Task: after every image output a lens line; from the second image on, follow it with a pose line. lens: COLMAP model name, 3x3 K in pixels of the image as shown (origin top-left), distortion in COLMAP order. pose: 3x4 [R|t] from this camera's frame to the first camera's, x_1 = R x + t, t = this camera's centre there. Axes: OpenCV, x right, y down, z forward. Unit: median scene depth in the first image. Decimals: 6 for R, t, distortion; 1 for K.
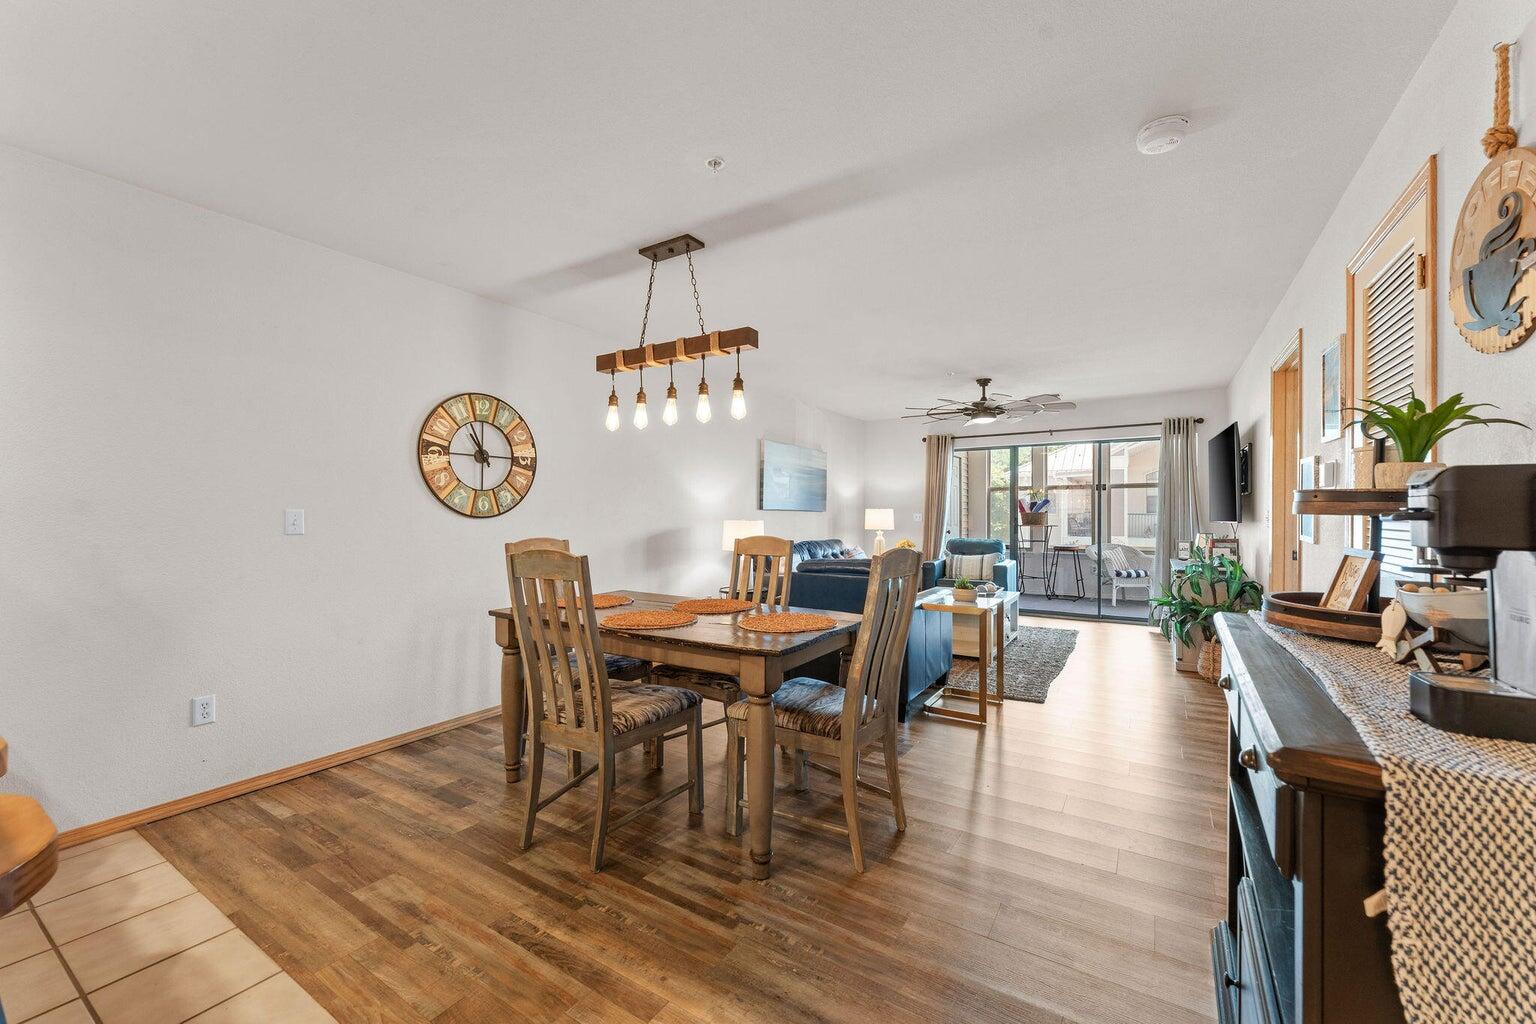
lens RADIAL K [[619.7, 0, 761.0], [0, 619.7, 519.2], [0, 0, 1]] dist [0.001256, 0.000027]
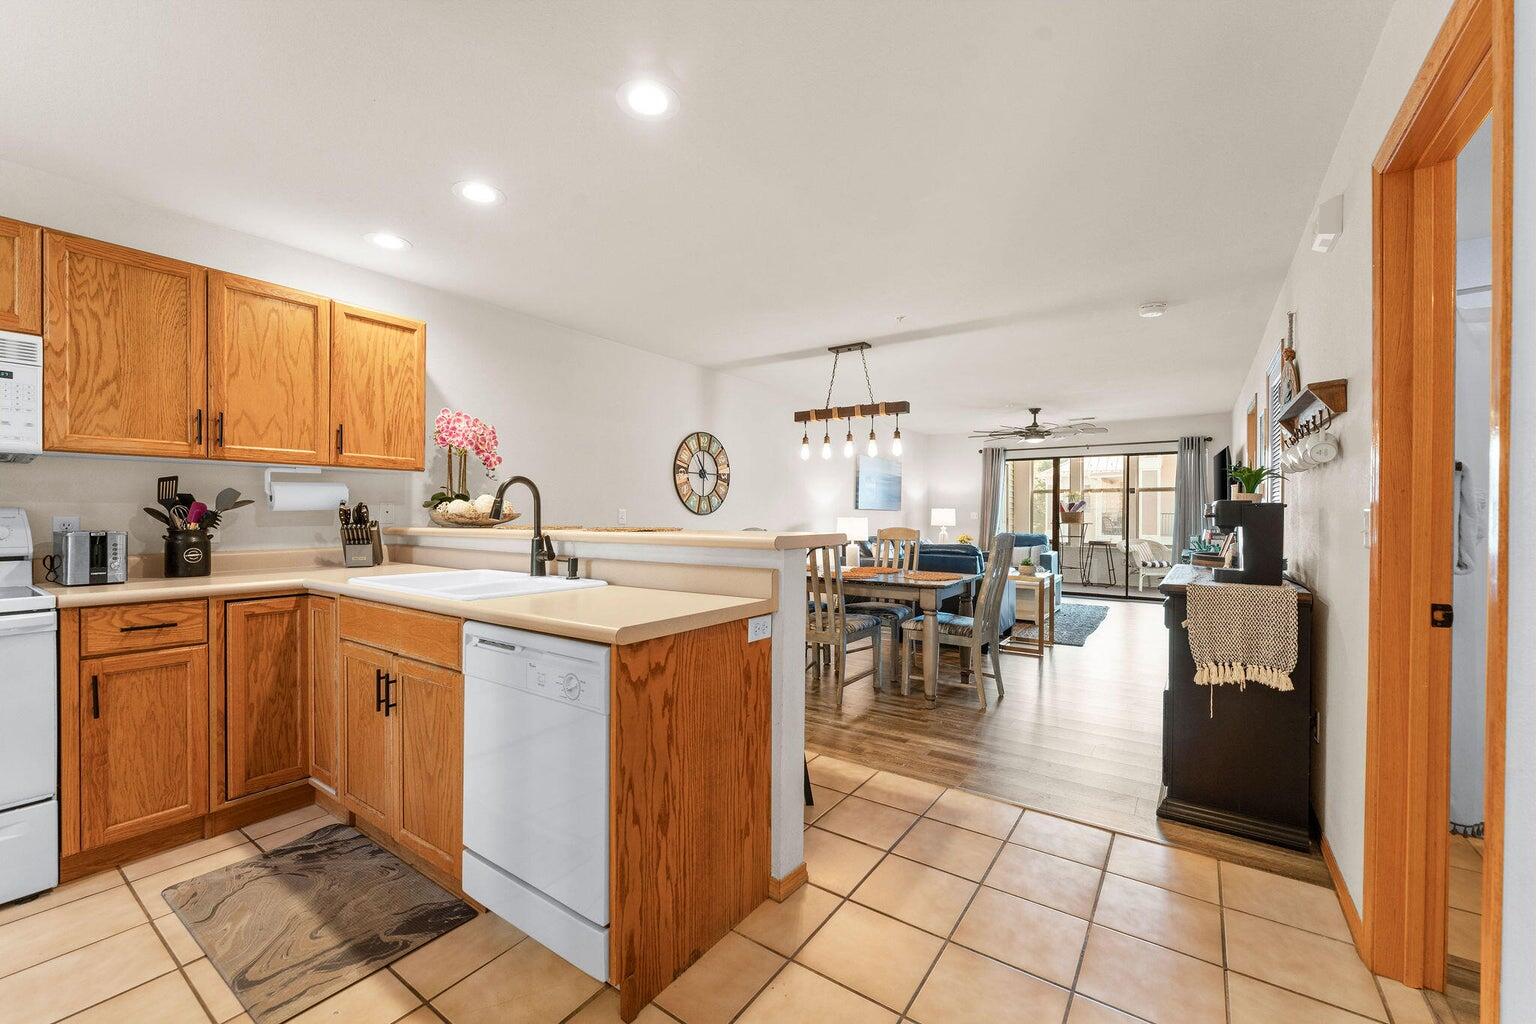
lens RADIAL K [[616.9, 0, 769.6], [0, 616.9, 517.0], [0, 0, 1]] dist [-0.001182, -0.000078]
pose [[0.999372, 0.004839, -0.035097, -0.185265], [-0.004826, 0.999988, 0.000441, 0.001278], [0.035099, -0.000272, 0.999384, -0.381706]]
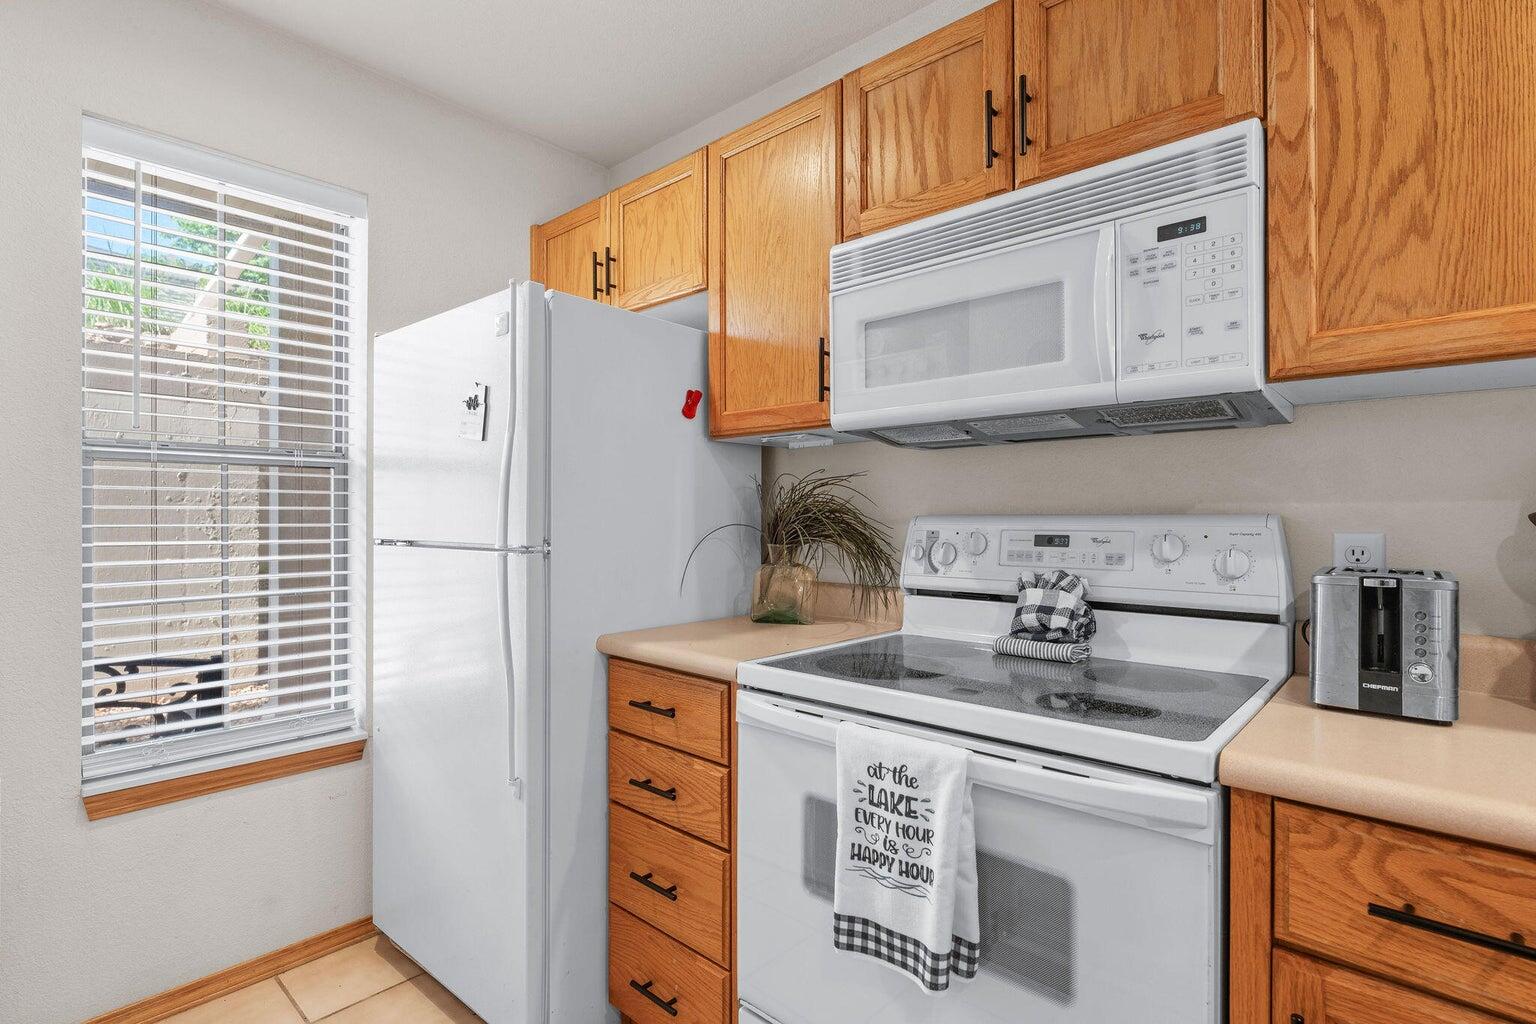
lens RADIAL K [[741.2, 0, 768.0], [0, 741.2, 512.0], [0, 0, 1]] dist [0.000678, 0.000528]
pose [[-0.160992, -0.005242, -0.986942, -0.511394], [-0.004559, 0.999979, -0.004568, -0.001926], [0.986945, 0.003764, -0.161012, -0.029652]]
